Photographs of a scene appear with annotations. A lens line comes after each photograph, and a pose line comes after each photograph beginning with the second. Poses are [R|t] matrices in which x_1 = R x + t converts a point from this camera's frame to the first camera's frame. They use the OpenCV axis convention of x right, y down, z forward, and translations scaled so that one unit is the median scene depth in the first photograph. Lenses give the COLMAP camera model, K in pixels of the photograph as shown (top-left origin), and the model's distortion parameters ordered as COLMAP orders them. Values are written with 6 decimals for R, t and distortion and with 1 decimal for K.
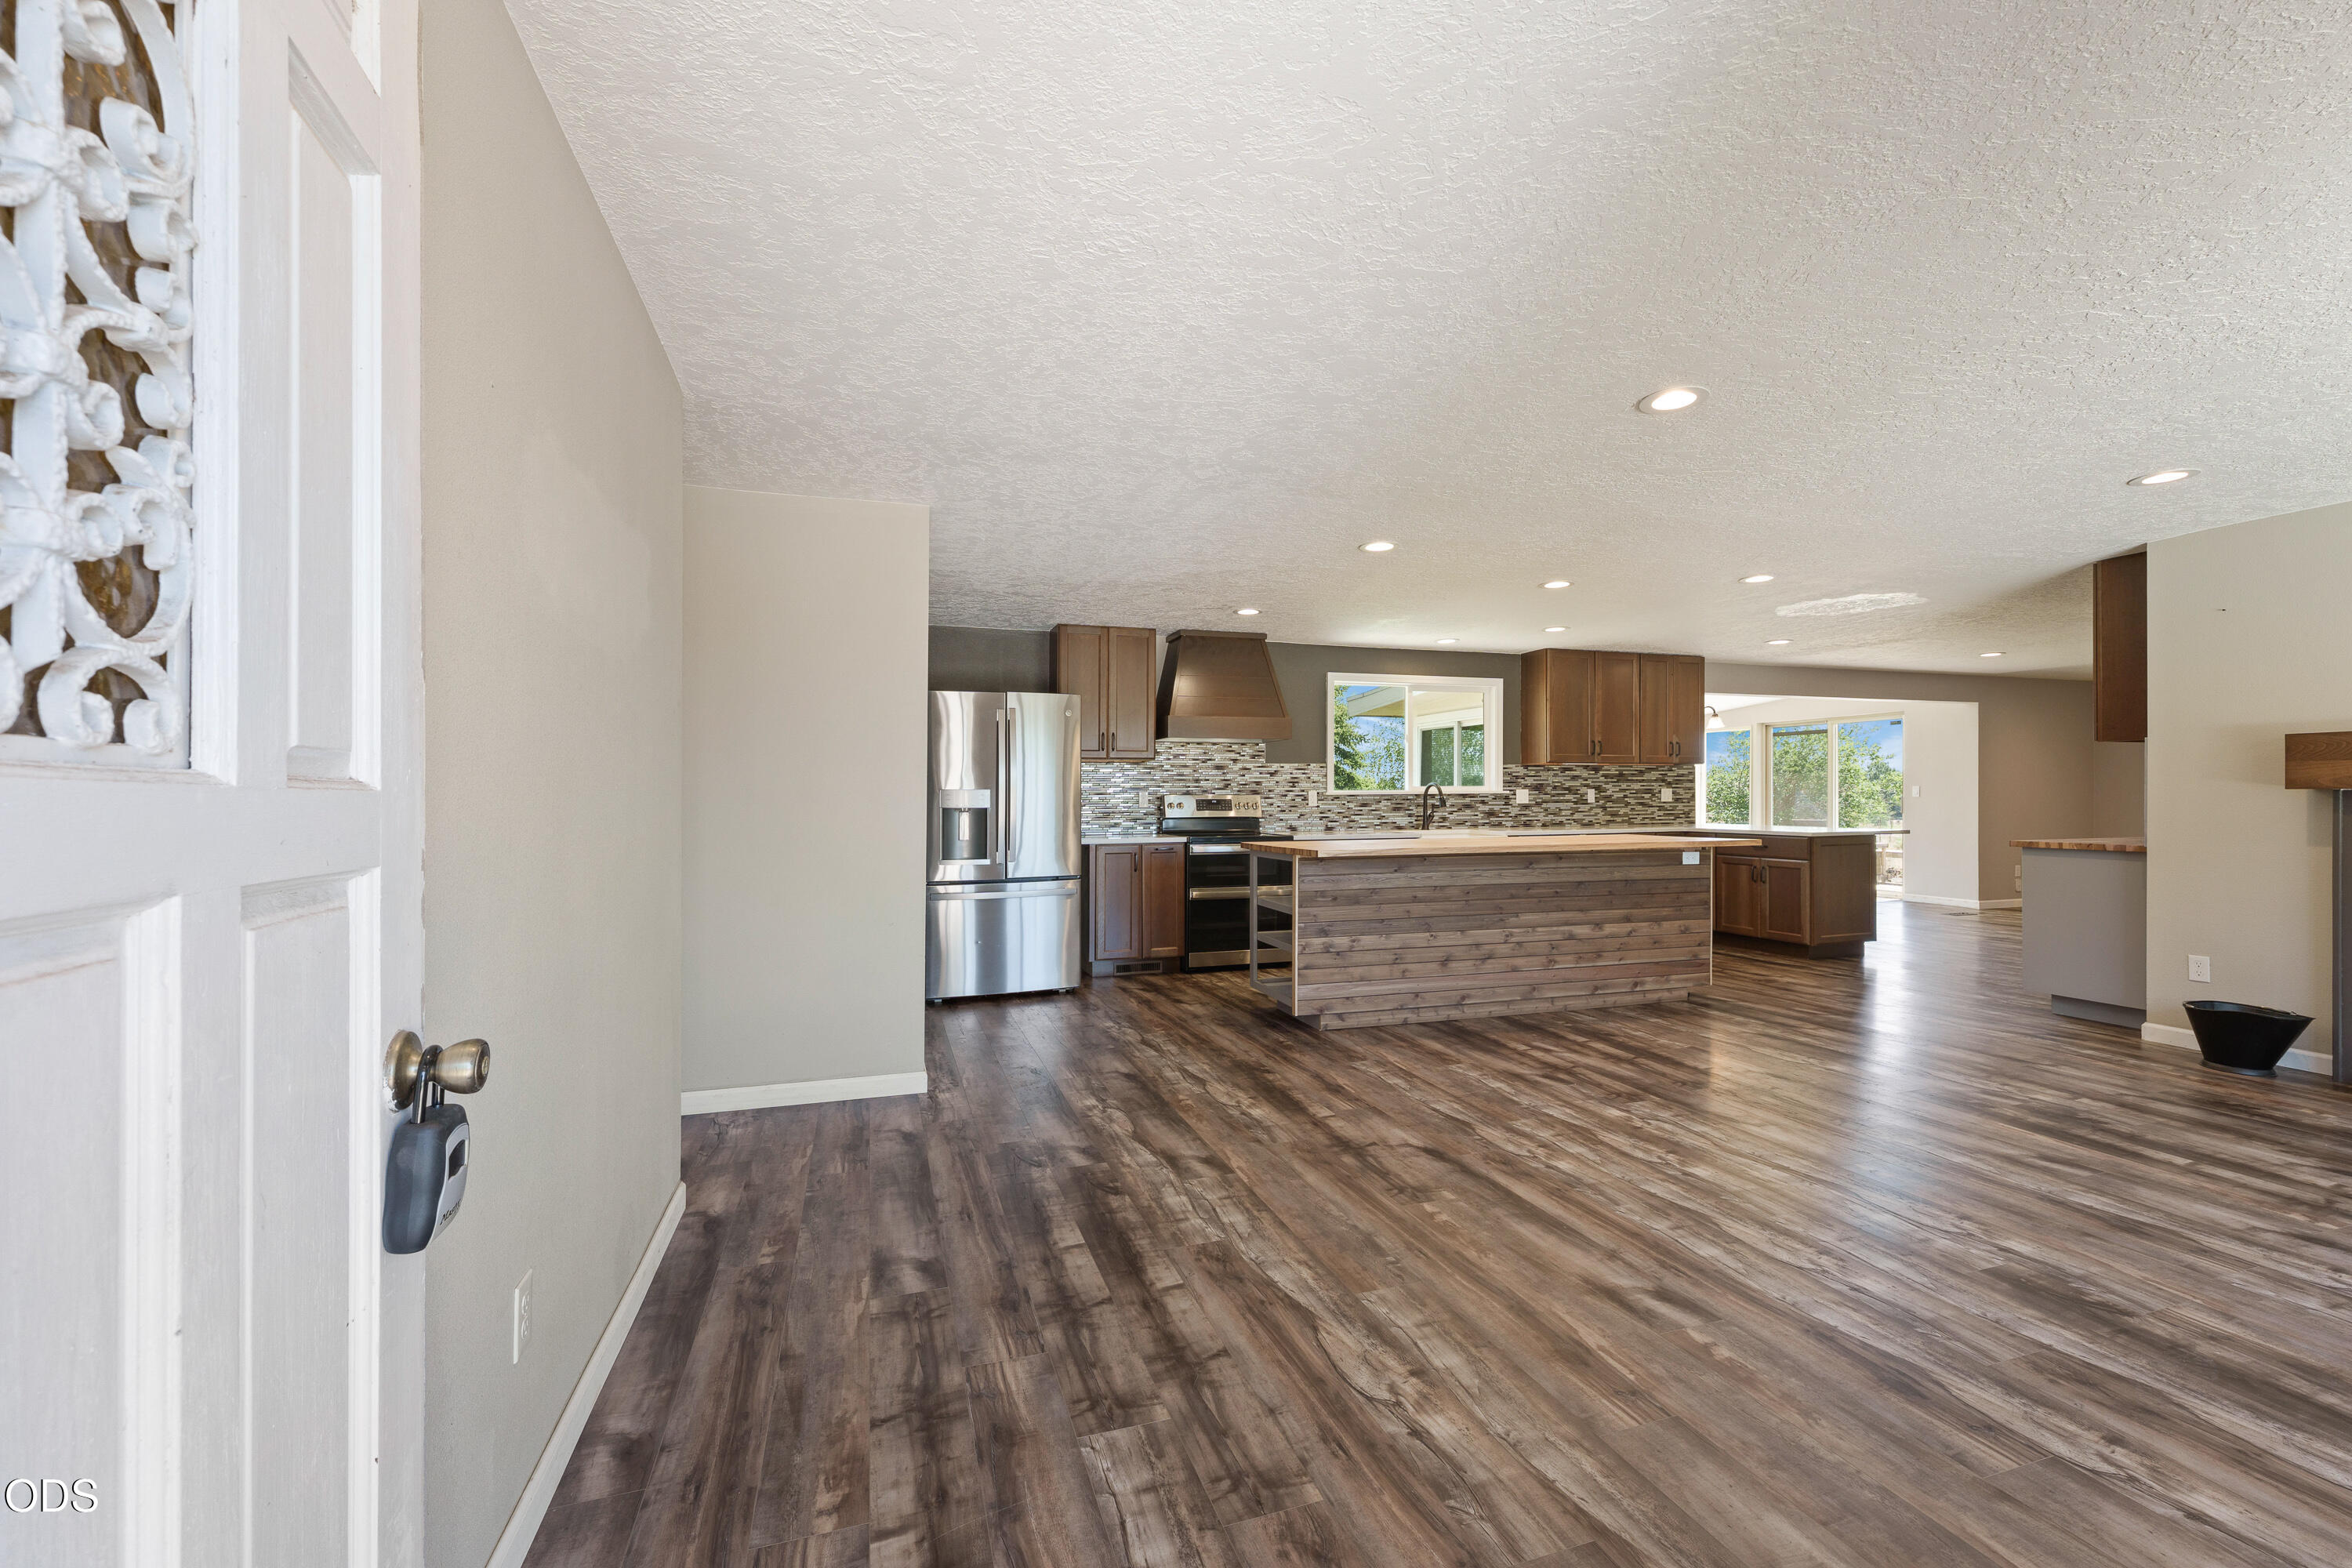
lens RADIAL K [[964.5, 0, 1180.5], [0, 964.5, 791.9], [0, 0, 1]] dist [-0.001065, 0.000410]
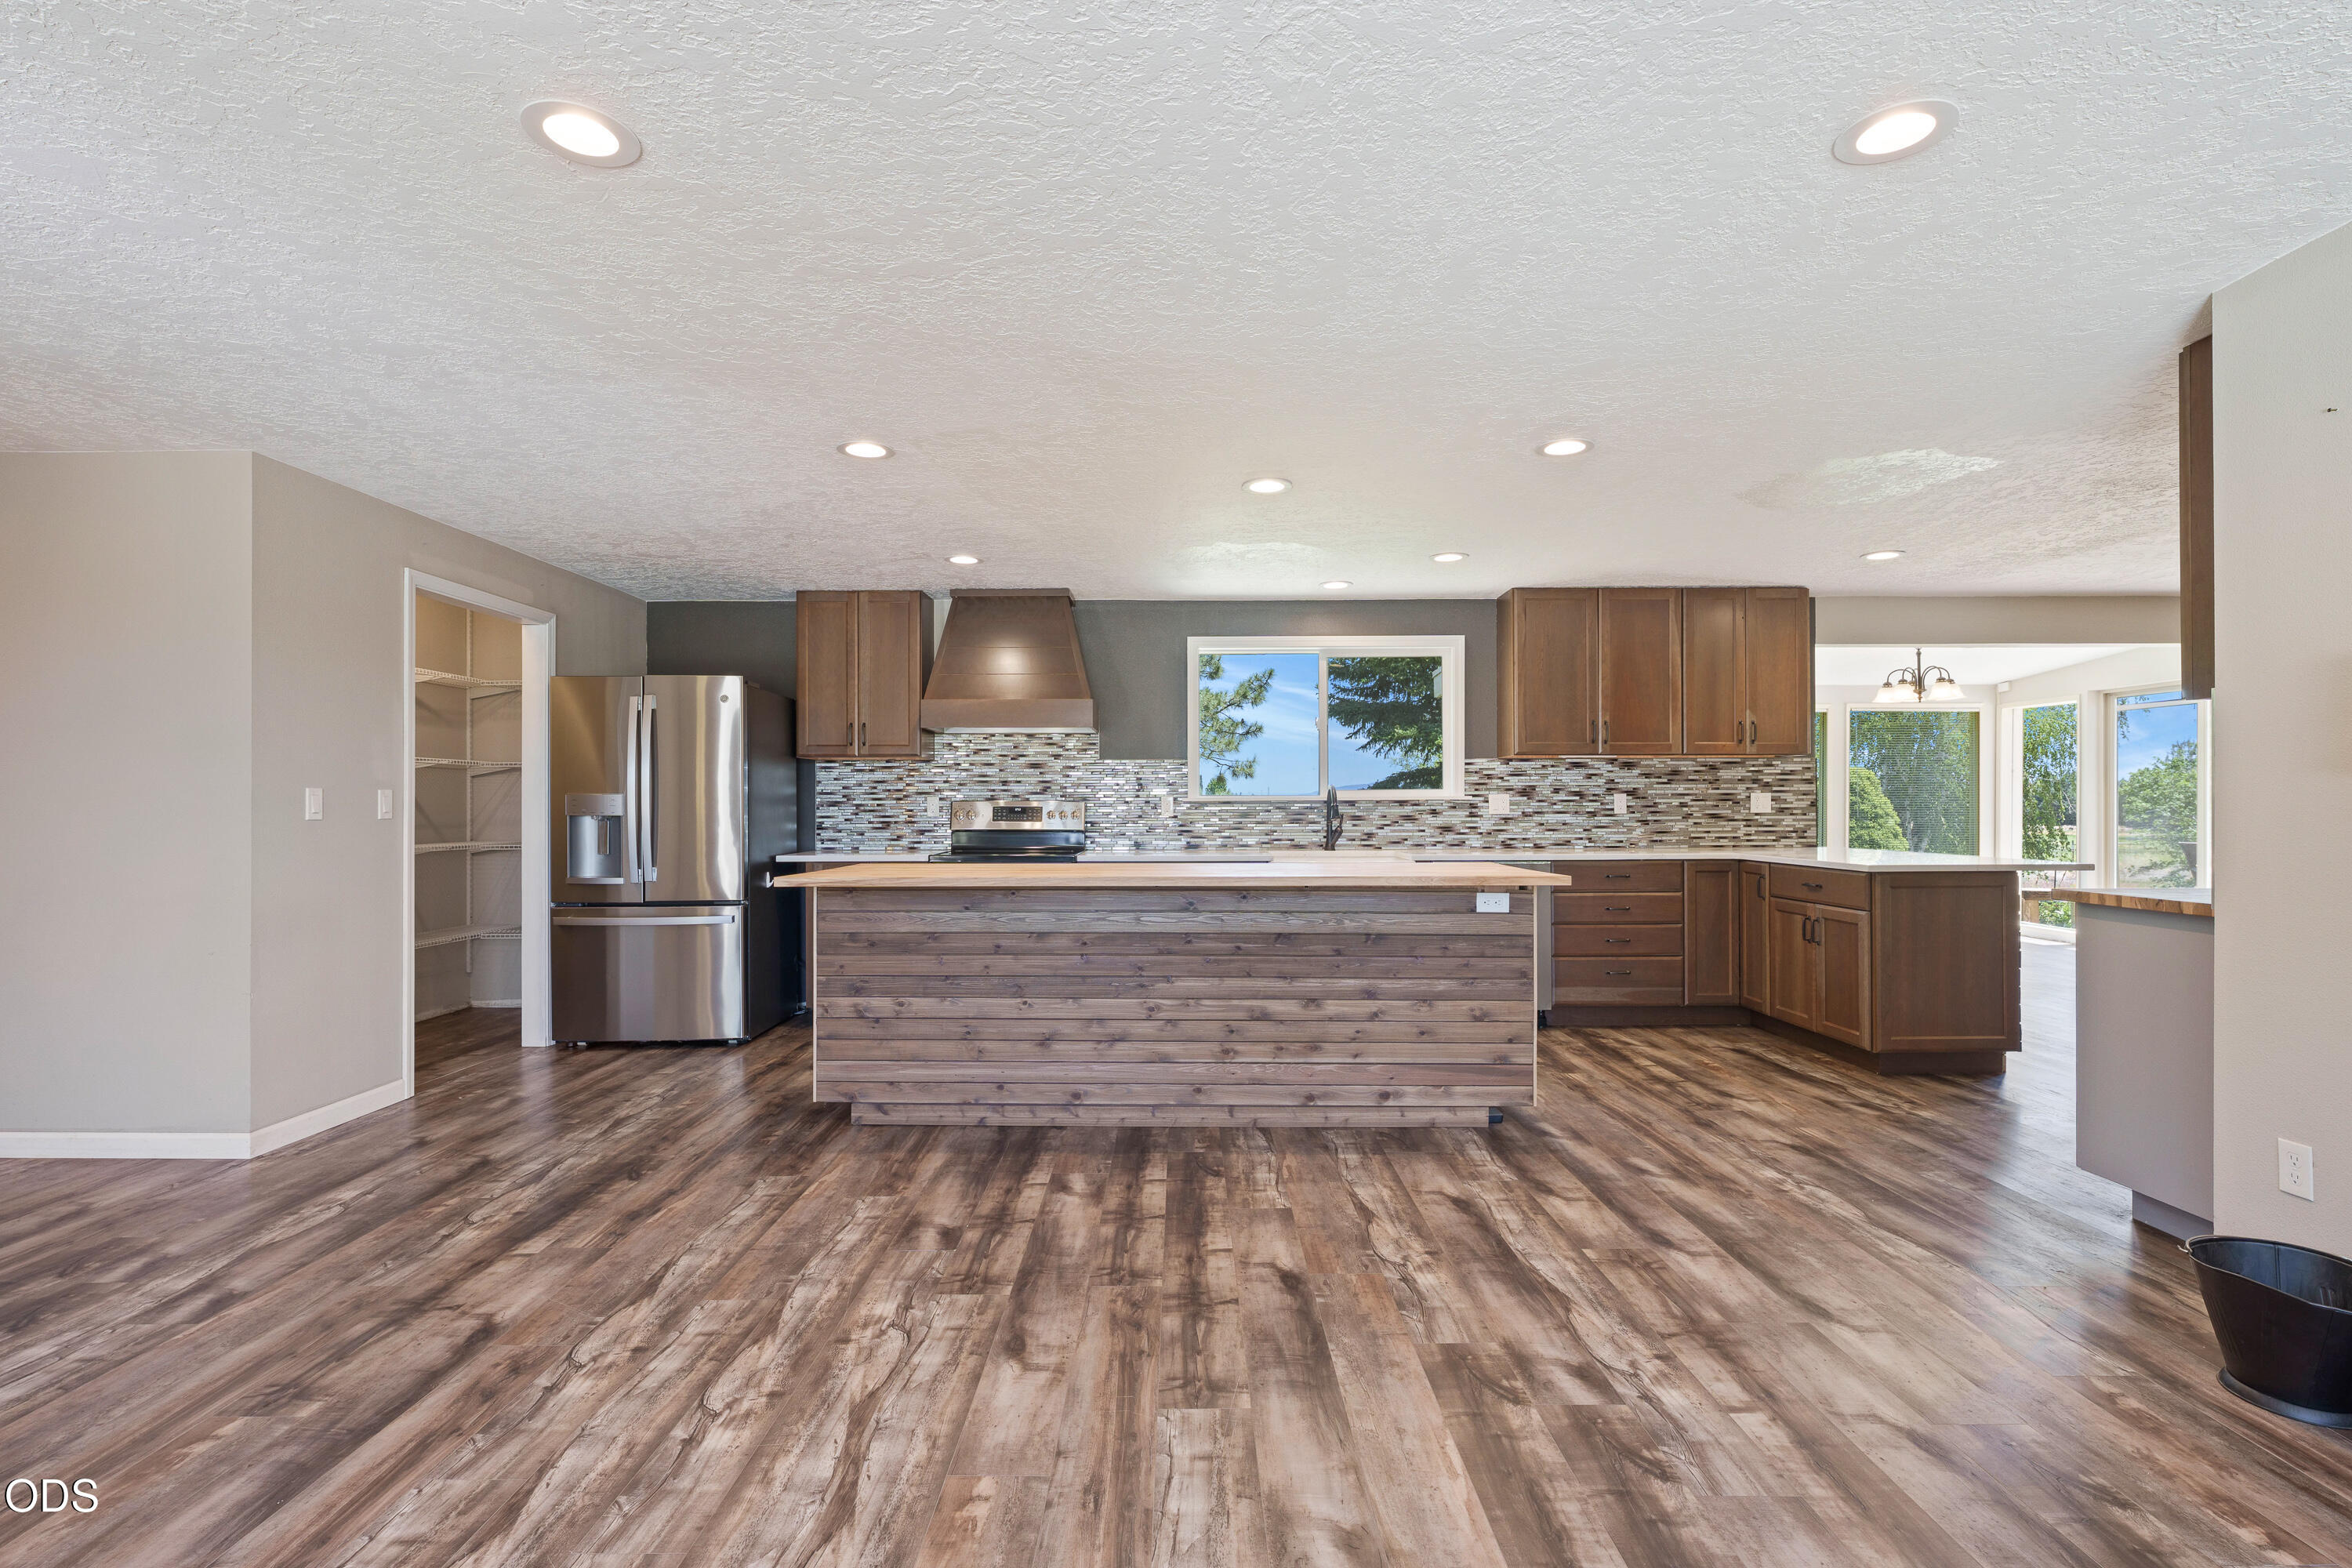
lens RADIAL K [[1114.2, 0, 1187.9], [0, 1114.2, 799.0], [0, 0, 1]] dist [-0.004899, 0.000924]
pose [[0.949947, 0.001584, -0.312407, 0.579305], [-0.001127, 0.999998, 0.001642, 0.000052], [0.312409, -0.001208, 0.949947, 0.251352]]
